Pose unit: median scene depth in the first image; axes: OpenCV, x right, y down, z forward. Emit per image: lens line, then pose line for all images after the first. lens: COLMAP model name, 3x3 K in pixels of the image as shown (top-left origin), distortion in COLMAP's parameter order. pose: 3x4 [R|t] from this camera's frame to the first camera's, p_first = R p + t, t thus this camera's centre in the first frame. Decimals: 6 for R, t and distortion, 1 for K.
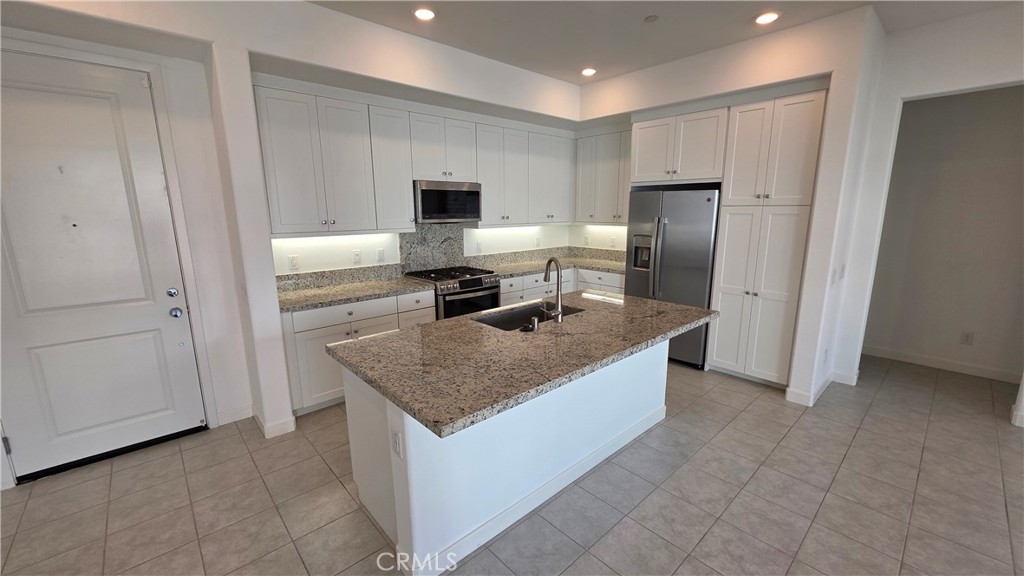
lens RADIAL K [[407.6, 0, 513.0], [0, 407.6, 289.4], [0, 0, 1]] dist [0.002839, -0.000325]
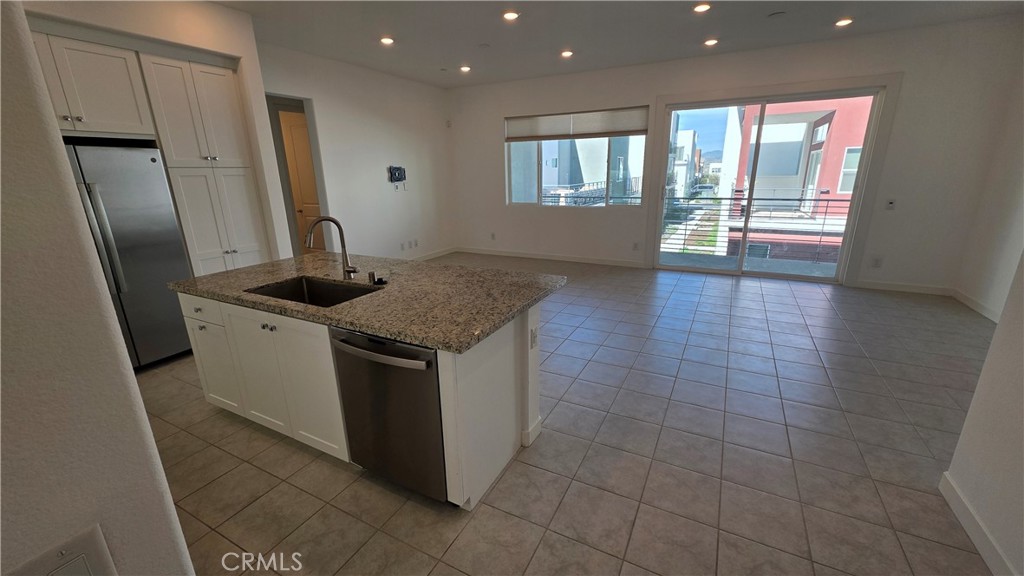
lens RADIAL K [[408.1, 0, 515.7], [0, 408.1, 289.3], [0, 0, 1]] dist [0.002897, -0.000200]
pose [[-0.341636, -0.252075, 0.905397, -0.600694], [0.204155, 0.920452, 0.333301, -0.094330], [-0.917391, 0.298709, -0.262997, 0.571160]]
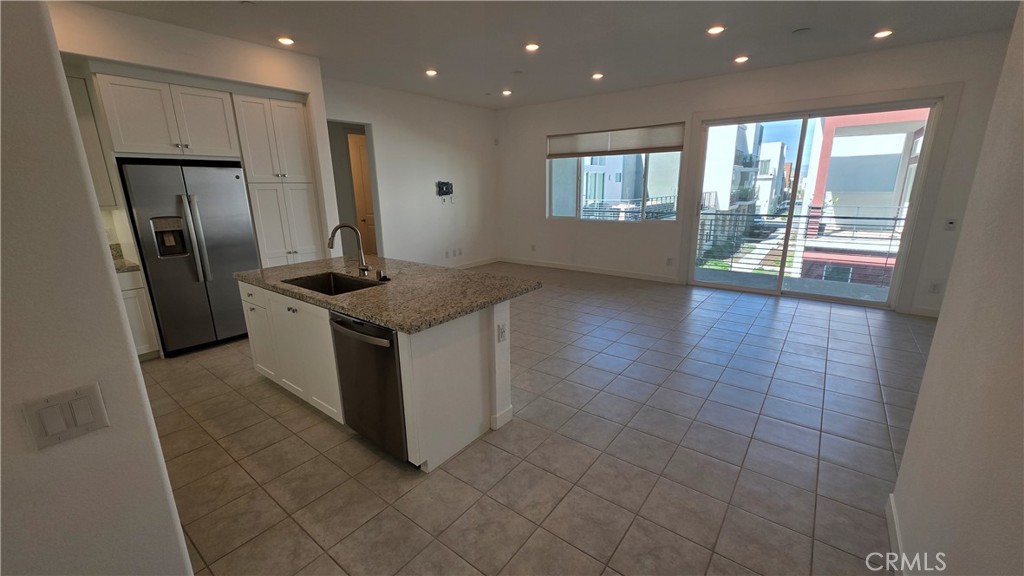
lens RADIAL K [[407.6, 0, 513.0], [0, 407.6, 289.4], [0, 0, 1]] dist [0.002839, -0.000325]
pose [[-0.170142, -0.235443, 0.956879, -0.715073], [0.208815, 0.940372, 0.268511, -0.072522], [-0.963041, 0.245495, -0.110833, 0.458360]]
